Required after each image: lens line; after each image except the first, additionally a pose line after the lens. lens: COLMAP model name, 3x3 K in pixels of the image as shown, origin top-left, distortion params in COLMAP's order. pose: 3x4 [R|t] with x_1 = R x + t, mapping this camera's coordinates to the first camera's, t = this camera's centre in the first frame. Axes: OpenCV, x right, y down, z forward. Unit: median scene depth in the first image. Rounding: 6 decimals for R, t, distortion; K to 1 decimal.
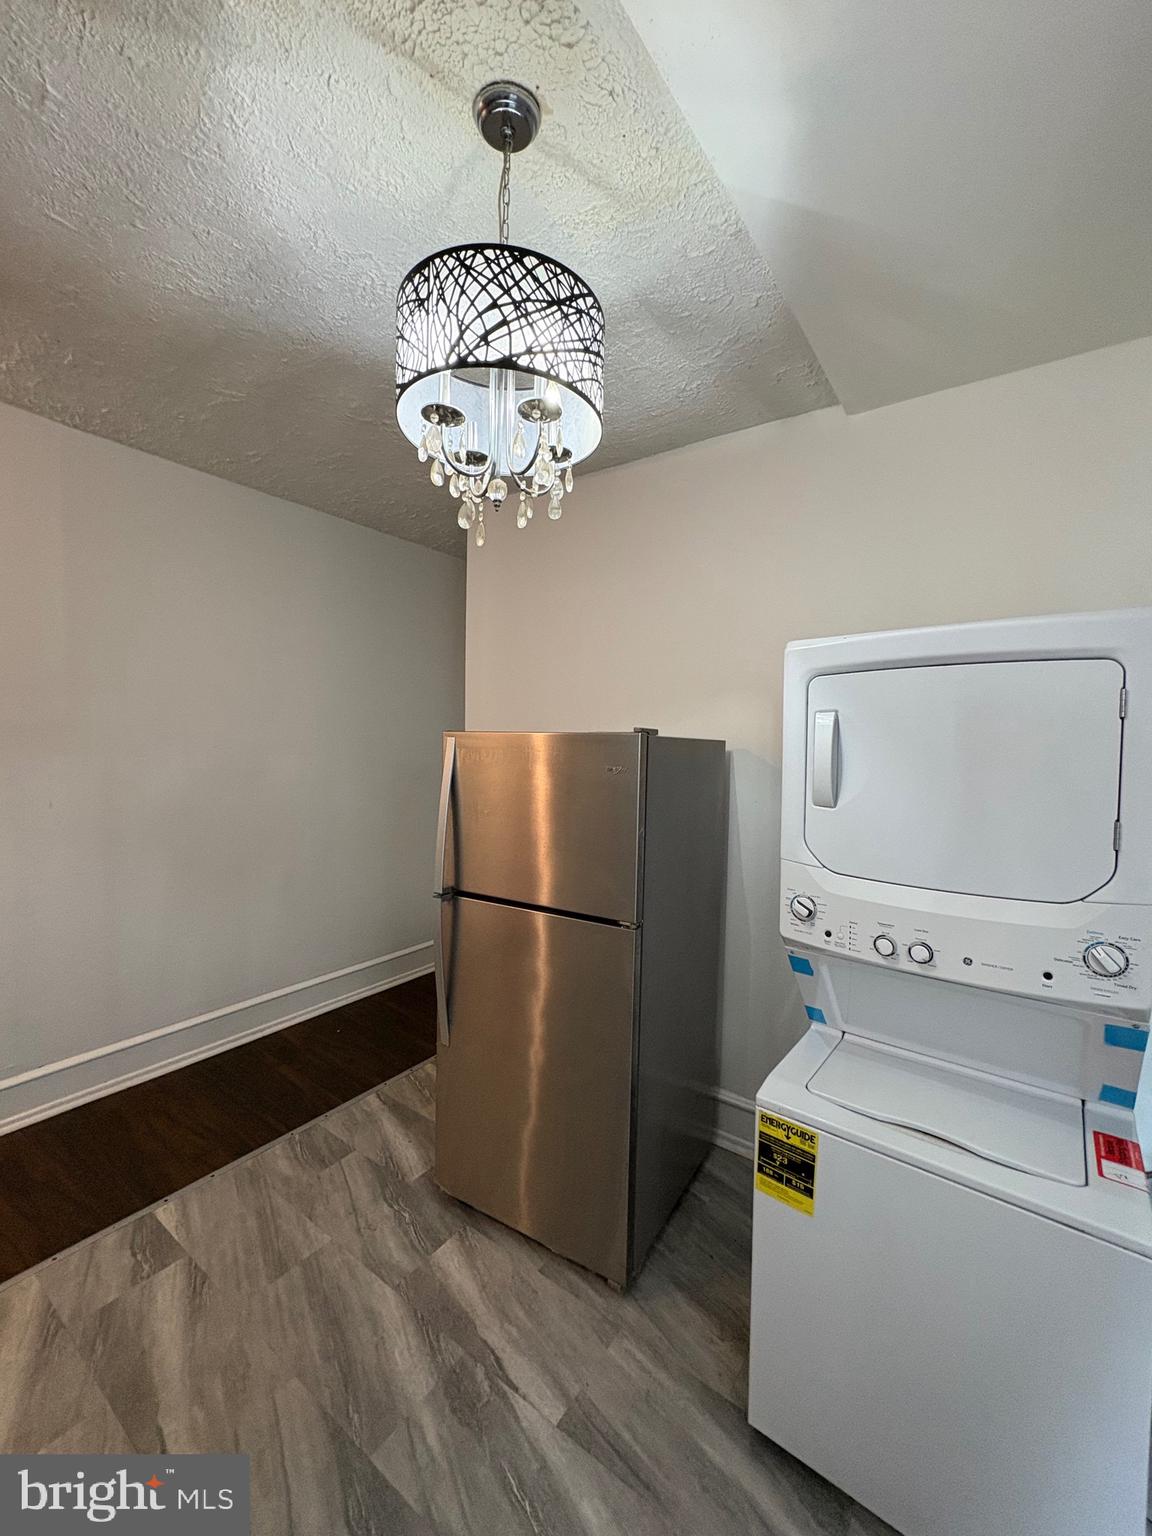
lens RADIAL K [[614.1, 0, 571.9], [0, 614.1, 761.0], [0, 0, 1]] dist [-0.004270, 0.000647]
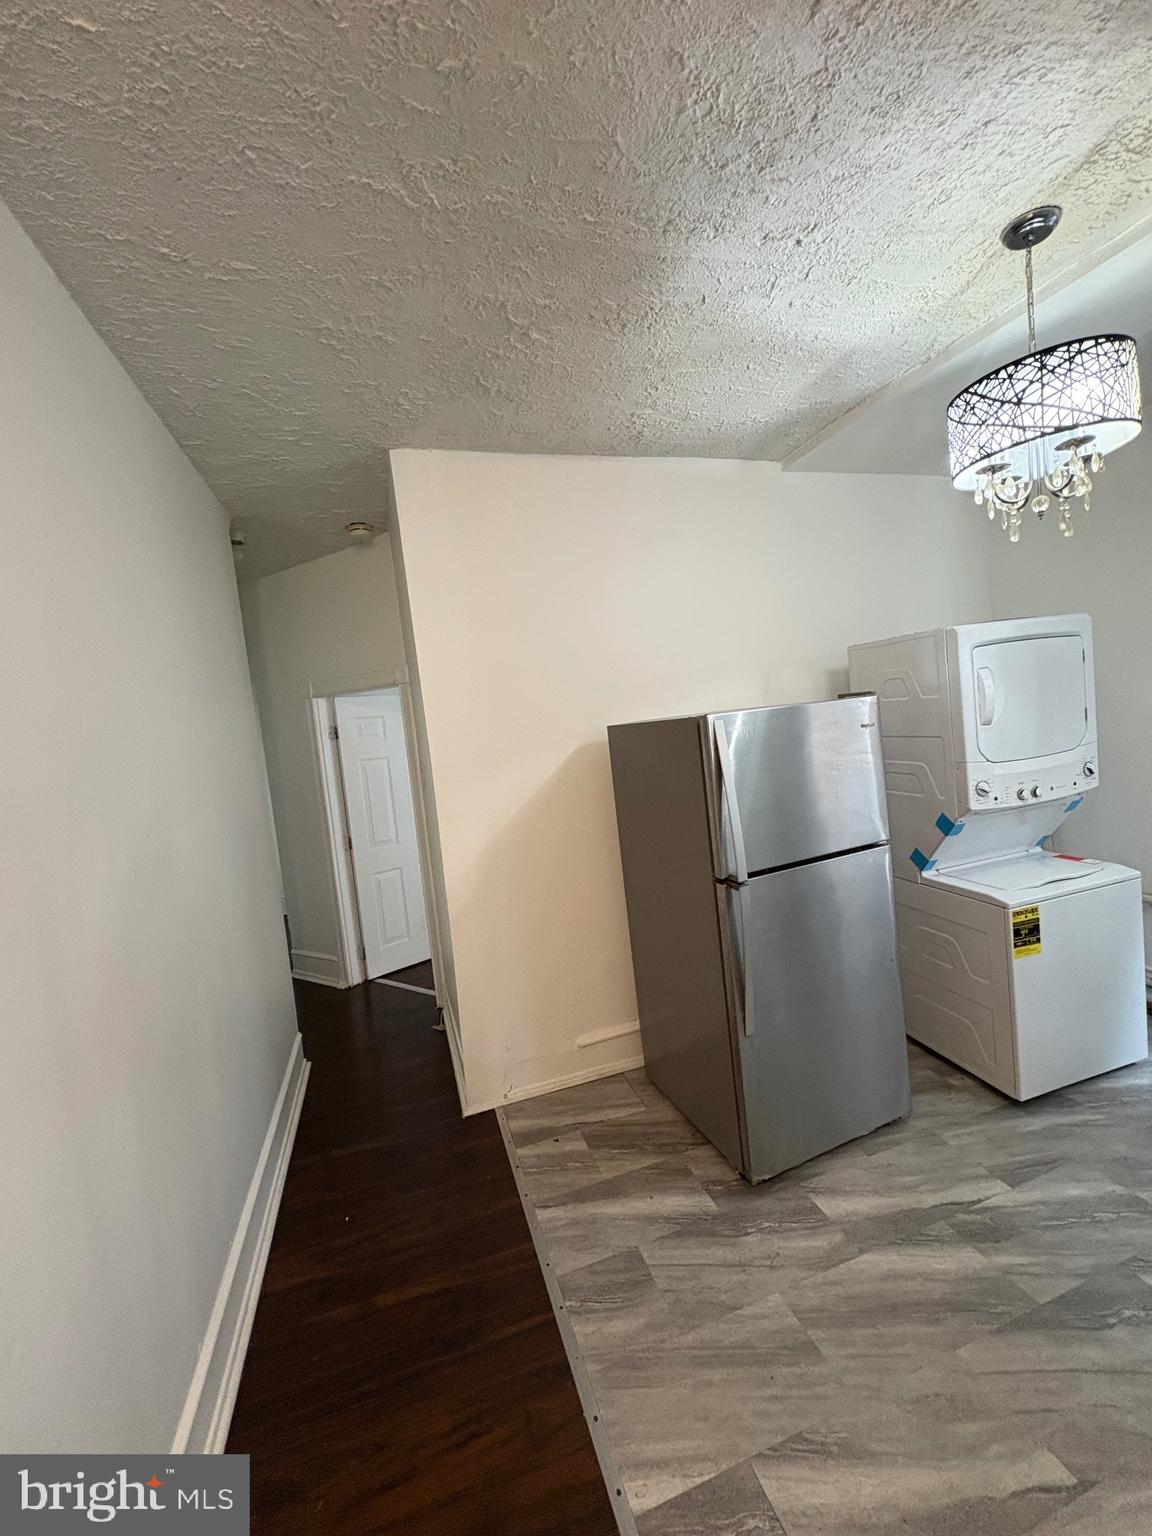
lens RADIAL K [[614.1, 0, 575.4], [0, 614.1, 760.2], [0, 0, 1]] dist [-0.004270, 0.000647]
pose [[0.594230, -0.141283, 0.791789, -1.340614], [0.148088, 0.986839, 0.064948, -0.089237], [-0.790545, 0.078661, 0.607331, 0.736875]]
